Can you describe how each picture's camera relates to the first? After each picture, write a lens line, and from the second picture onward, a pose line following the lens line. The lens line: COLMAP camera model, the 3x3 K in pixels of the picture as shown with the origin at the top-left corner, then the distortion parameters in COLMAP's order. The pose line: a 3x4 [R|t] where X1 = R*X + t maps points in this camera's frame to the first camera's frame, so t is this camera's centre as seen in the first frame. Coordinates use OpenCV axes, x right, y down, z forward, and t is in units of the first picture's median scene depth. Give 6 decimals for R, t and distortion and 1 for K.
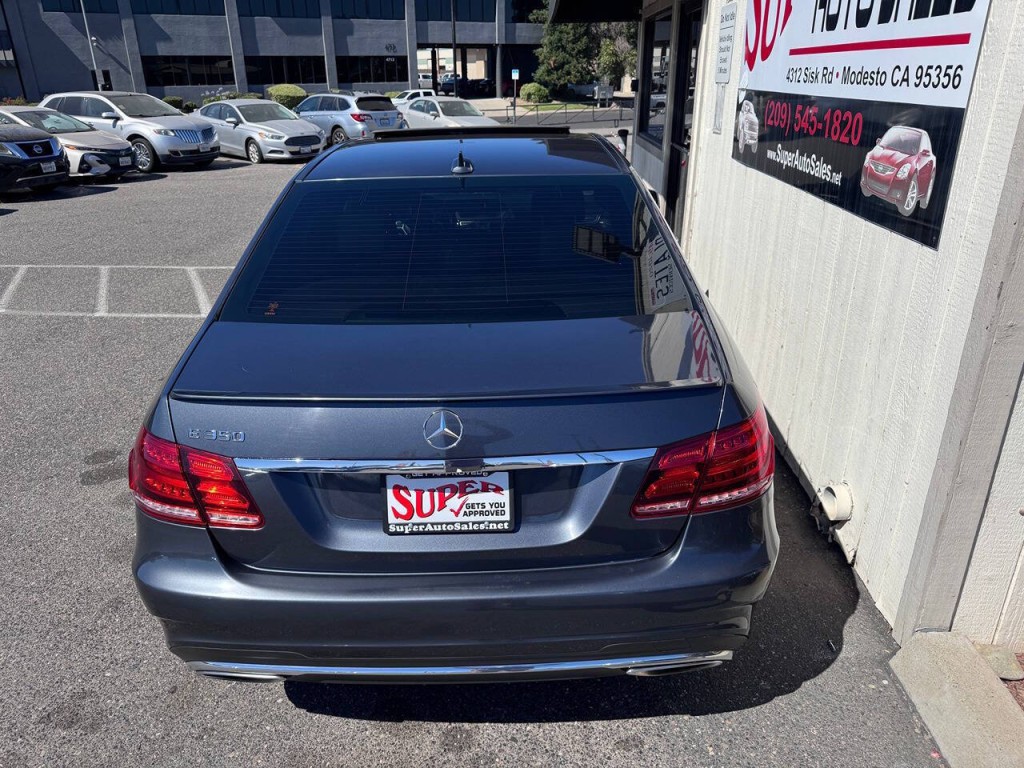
lens RADIAL K [[722.3, 0, 496.1], [0, 722.3, 397.2], [0, 0, 1]] dist [0.058288, -0.077856]
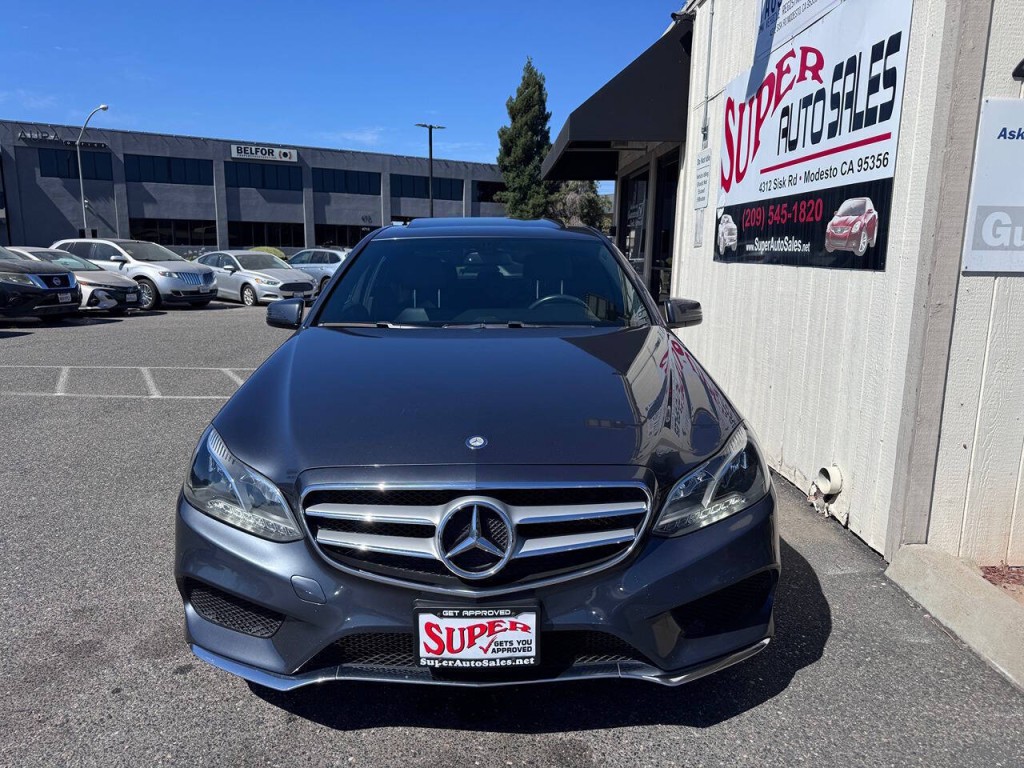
lens RADIAL K [[722.3, 0, 501.4], [0, 722.3, 398.1], [0, 0, 1]] dist [0.058288, -0.077856]
pose [[0.997942, 0.011191, 0.063143, -0.165468], [0.002464, 0.977236, -0.212140, 0.232981], [-0.064080, 0.211859, 0.975197, -0.212467]]
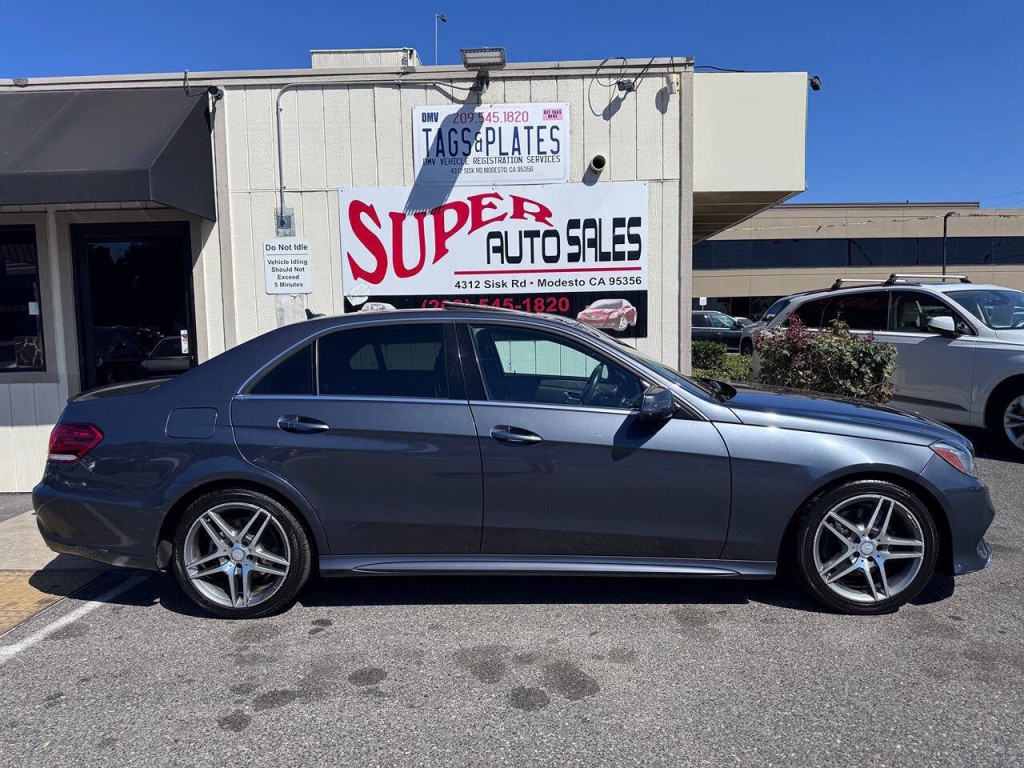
lens RADIAL K [[722.3, 0, 518.5], [0, 722.3, 408.7], [0, 0, 1]] dist [0.058288, -0.077856]
pose [[-0.036150, -0.104713, 0.993845, -1.423836], [0.423646, 0.899107, 0.110141, -0.309874], [-0.905106, 0.425020, 0.011858, 1.000929]]
